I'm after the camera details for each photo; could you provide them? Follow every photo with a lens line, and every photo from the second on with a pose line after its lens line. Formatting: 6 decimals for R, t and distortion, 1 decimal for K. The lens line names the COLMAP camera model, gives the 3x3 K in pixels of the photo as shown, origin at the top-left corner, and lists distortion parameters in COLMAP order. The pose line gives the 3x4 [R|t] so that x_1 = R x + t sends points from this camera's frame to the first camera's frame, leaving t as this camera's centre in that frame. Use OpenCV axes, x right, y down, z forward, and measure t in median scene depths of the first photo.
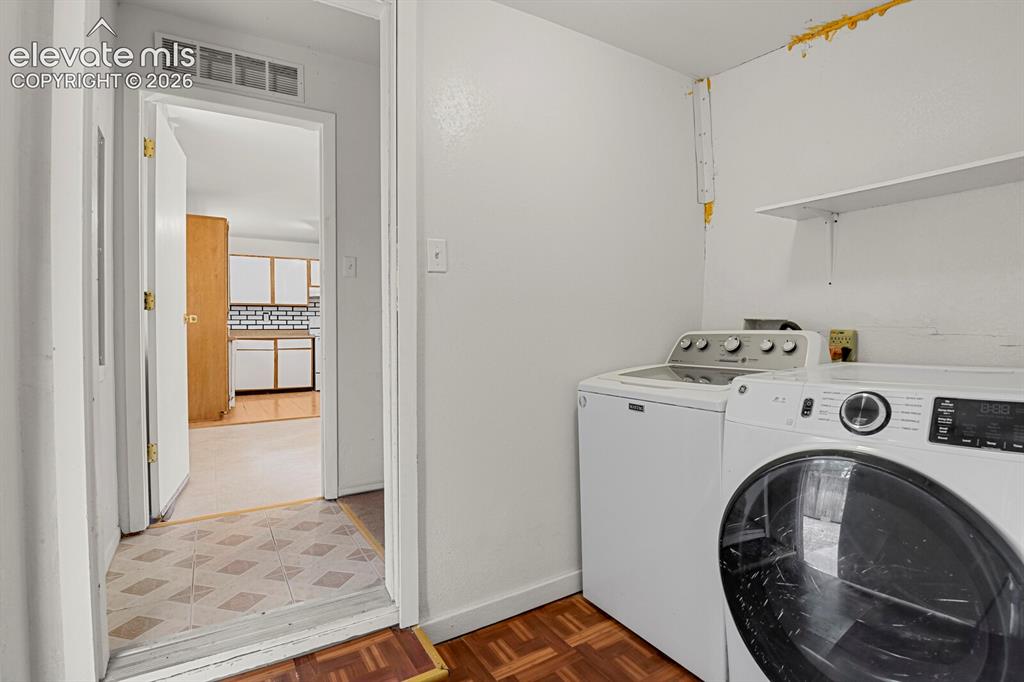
lens RADIAL K [[500.4, 0, 524.6], [0, 500.4, 339.6], [0, 0, 1]] dist [-0.022060, -0.003878]
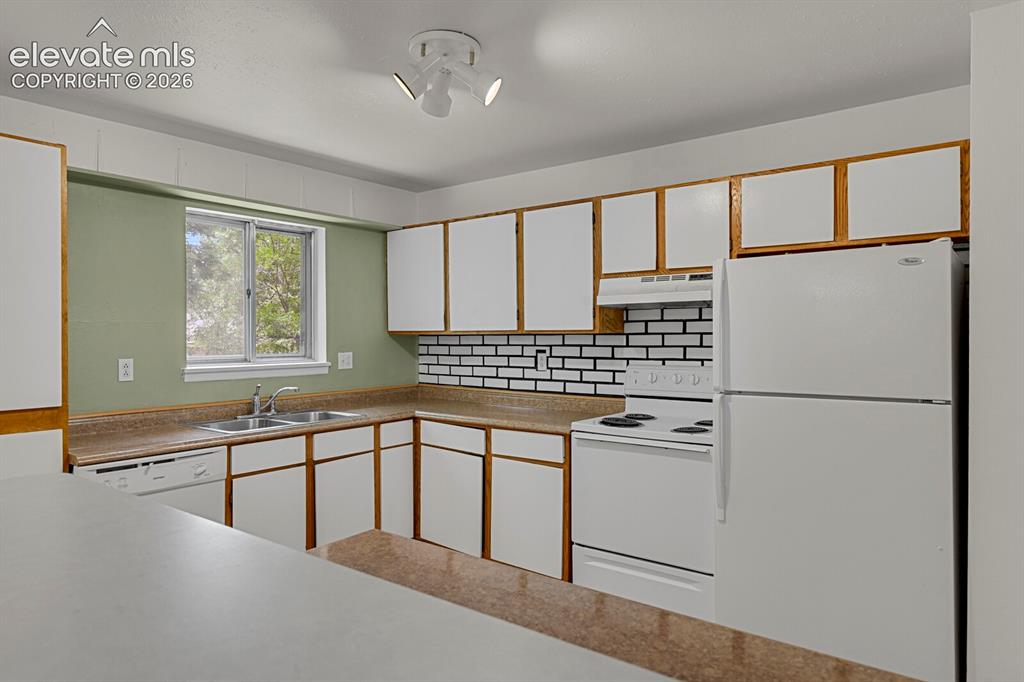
lens RADIAL K [[637.6, 0, 520.5], [0, 637.6, 336.5], [0, 0, 1]] dist [0.017996, 0.000653]
pose [[0.346600, 0.012175, -0.937934, -0.039148], [-0.014344, 0.999868, 0.007678, -0.069161], [0.937903, 0.010792, 0.346728, 0.805773]]
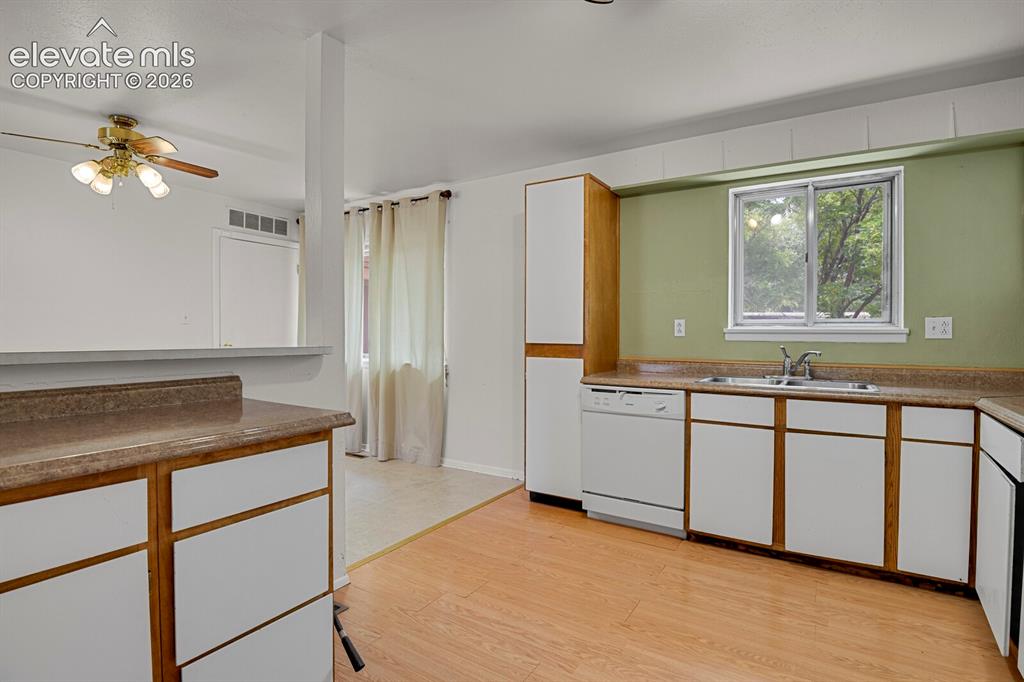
lens RADIAL K [[500.4, 0, 515.7], [0, 500.4, 342.2], [0, 0, 1]] dist [-0.022060, -0.003878]
pose [[-0.903020, 0.011947, -0.429433, -0.207905], [-0.002720, 0.999434, 0.033525, -0.042836], [0.429591, 0.031442, -0.902476, 1.028212]]
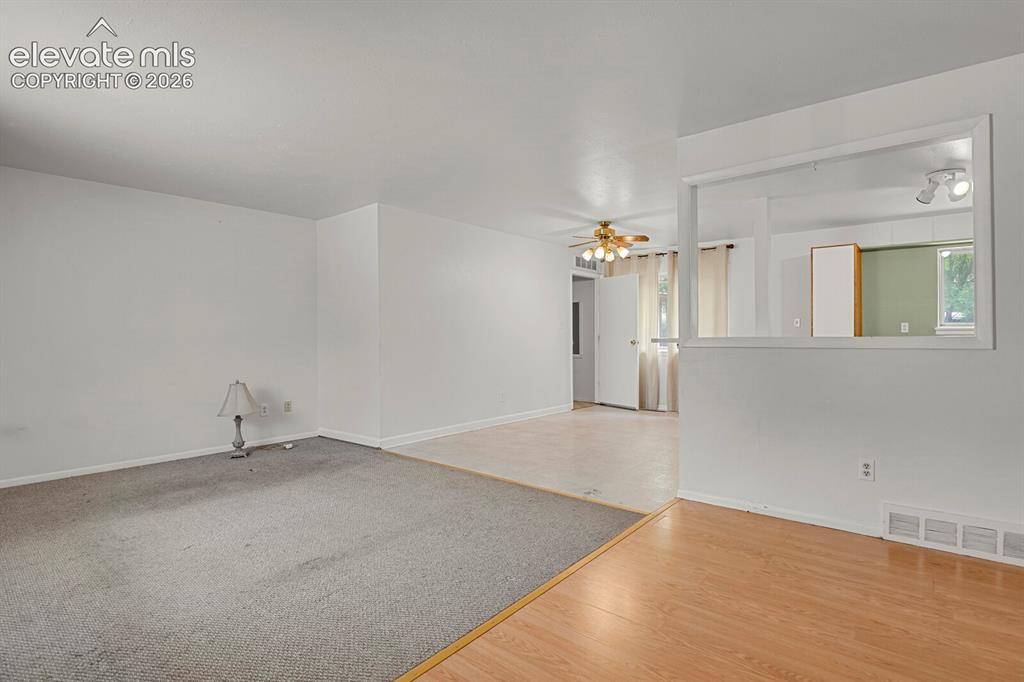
lens RADIAL K [[500.4, 0, 517.3], [0, 500.4, 338.0], [0, 0, 1]] dist [-0.022060, -0.003878]
pose [[-0.952997, 0.014036, -0.302655, 0.240430], [0.007701, 0.999726, 0.022116, -0.046215], [0.302883, 0.018746, -0.952843, 1.221537]]
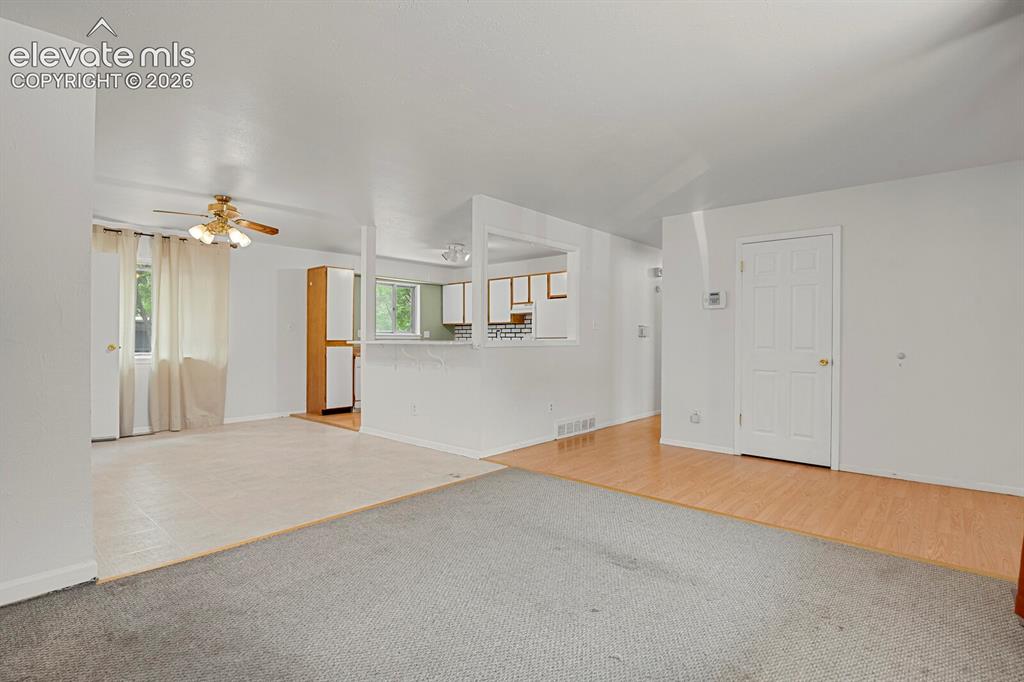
lens RADIAL K [[500.4, 0, 518.4], [0, 500.4, 337.5], [0, 0, 1]] dist [-0.022060, -0.003878]
pose [[0.277727, 0.006805, -0.960636, 0.549117], [-0.019741, 0.999804, 0.001375, -0.041104], [0.960457, 0.018582, 0.277807, 0.739135]]
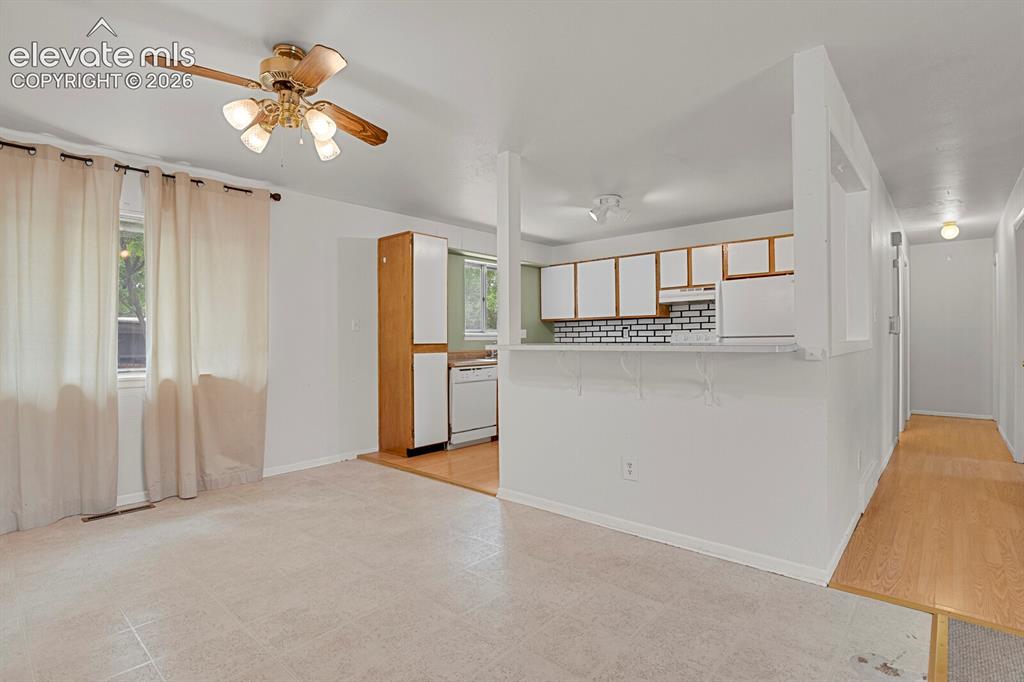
lens RADIAL K [[500.4, 0, 518.5], [0, 500.4, 337.3], [0, 0, 1]] dist [-0.022060, -0.003878]
pose [[0.278911, 0.004946, -0.960304, 0.202281], [-0.009590, 0.999951, 0.002365, -0.038450], [0.960269, 0.008550, 0.278945, 0.613388]]
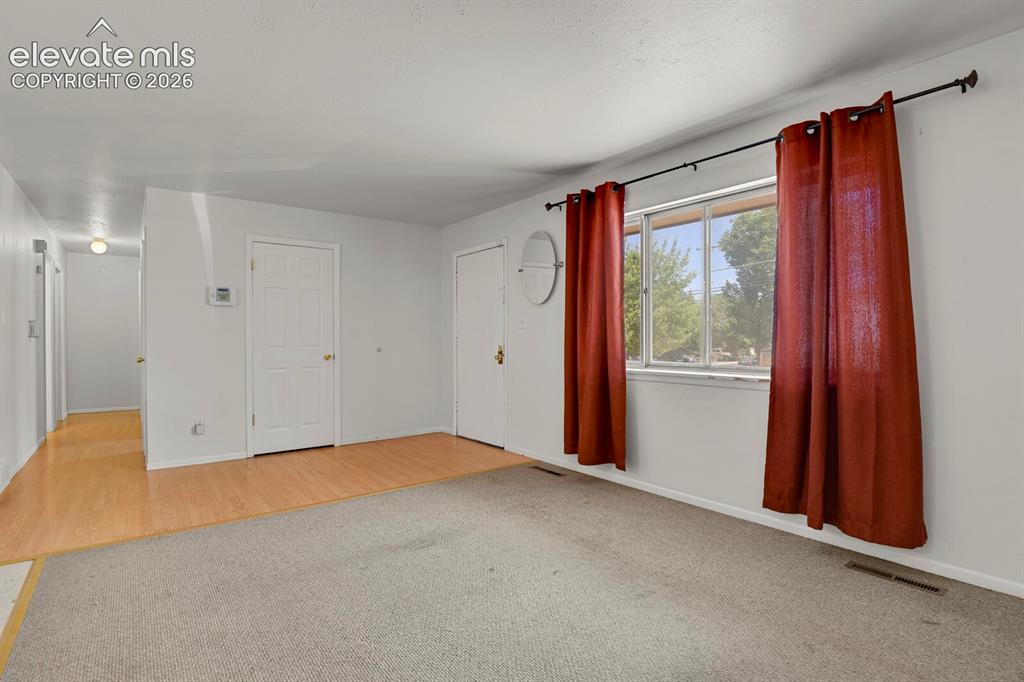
lens RADIAL K [[500.4, 0, 516.3], [0, 500.4, 338.3], [0, 0, 1]] dist [-0.022060, -0.003878]
pose [[0.995829, 0.000867, 0.091235, 0.302179], [0.000204, 0.999931, -0.011734, -0.036638], [-0.091239, 0.011704, 0.995760, 0.548713]]
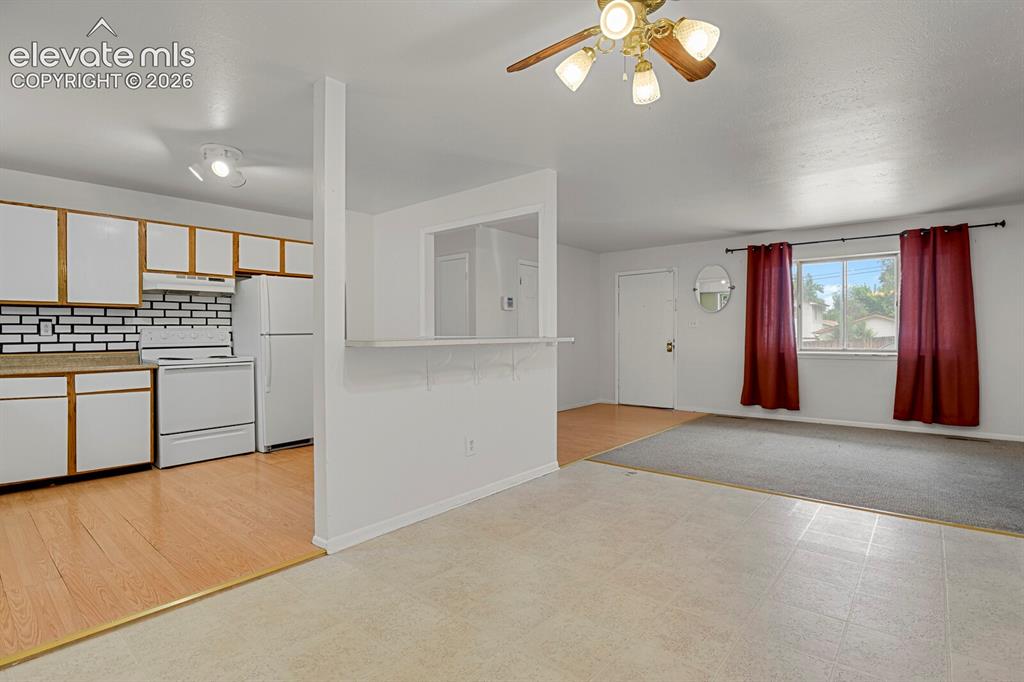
lens RADIAL K [[500.4, 0, 516.4], [0, 500.4, 340.7], [0, 0, 1]] dist [-0.022060, -0.003878]
pose [[0.953855, -0.000336, 0.300268, -0.211576], [0.001413, 0.999993, -0.003369, -0.029892], [-0.300265, 0.003638, 0.953849, 0.380541]]
